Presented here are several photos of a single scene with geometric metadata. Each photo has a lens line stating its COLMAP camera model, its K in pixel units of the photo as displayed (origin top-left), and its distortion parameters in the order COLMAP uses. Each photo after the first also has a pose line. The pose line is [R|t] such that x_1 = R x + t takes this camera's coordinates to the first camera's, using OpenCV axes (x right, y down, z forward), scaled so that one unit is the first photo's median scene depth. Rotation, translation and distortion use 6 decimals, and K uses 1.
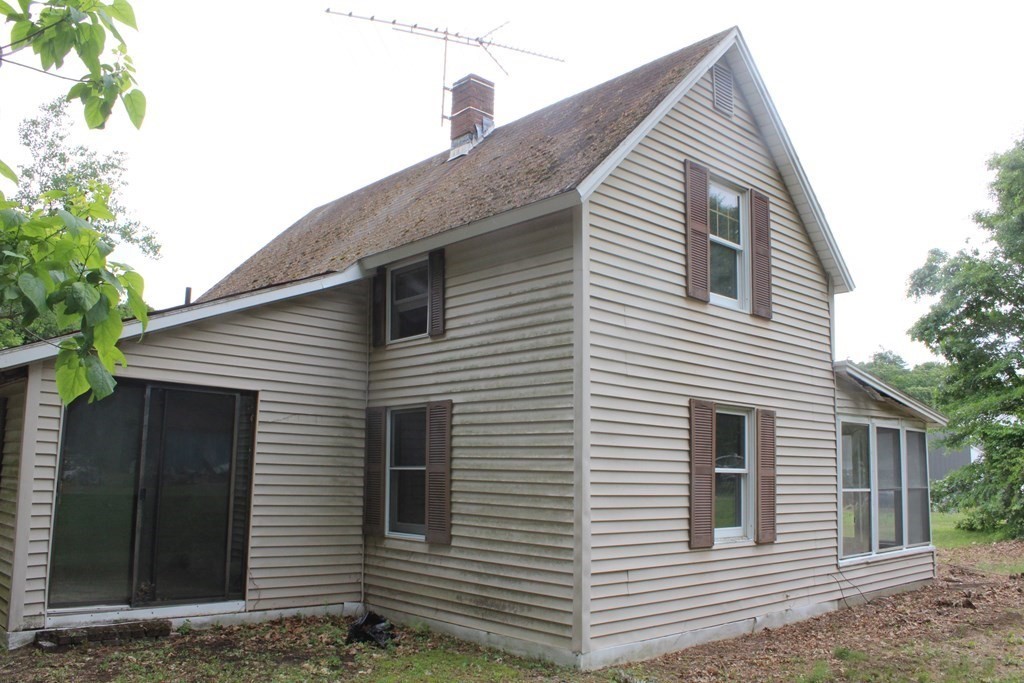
lens RADIAL K [[878.7, 0, 466.1], [0, 878.7, 361.1], [0, 0, 1]] dist [-0.169409, 0.151478]
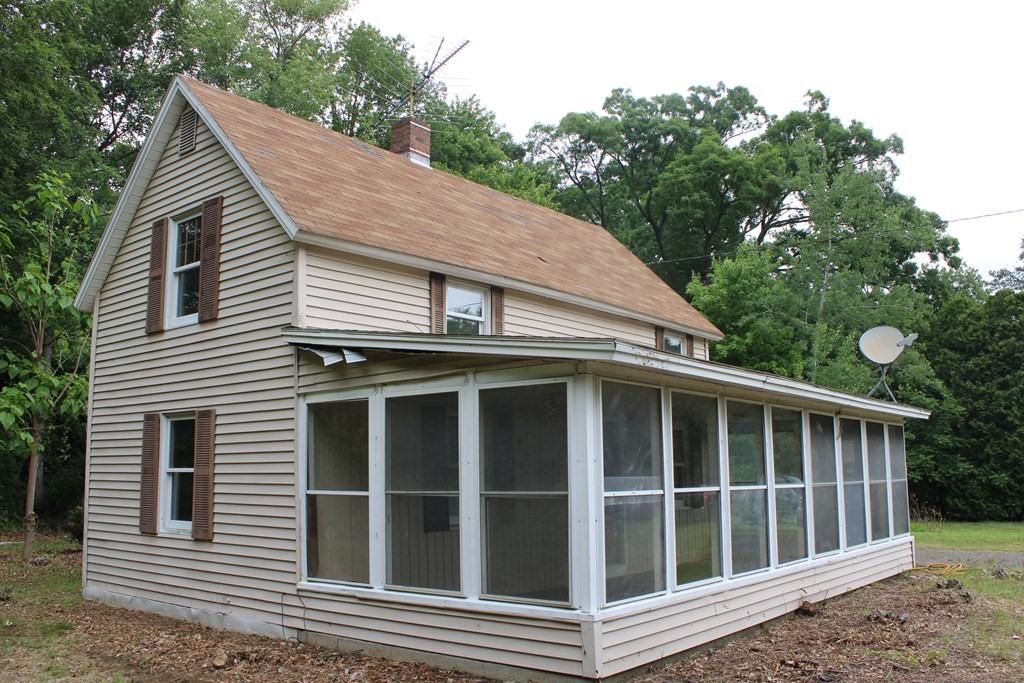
lens RADIAL K [[864.5, 0, 523.1], [0, 864.5, 343.3], [0, 0, 1]] dist [-0.158163, 0.141874]
pose [[0.153006, -0.157020, -0.975671, 1.356109], [0.149609, 0.979597, -0.134190, 0.164607], [0.976835, -0.125437, 0.173376, 1.163470]]
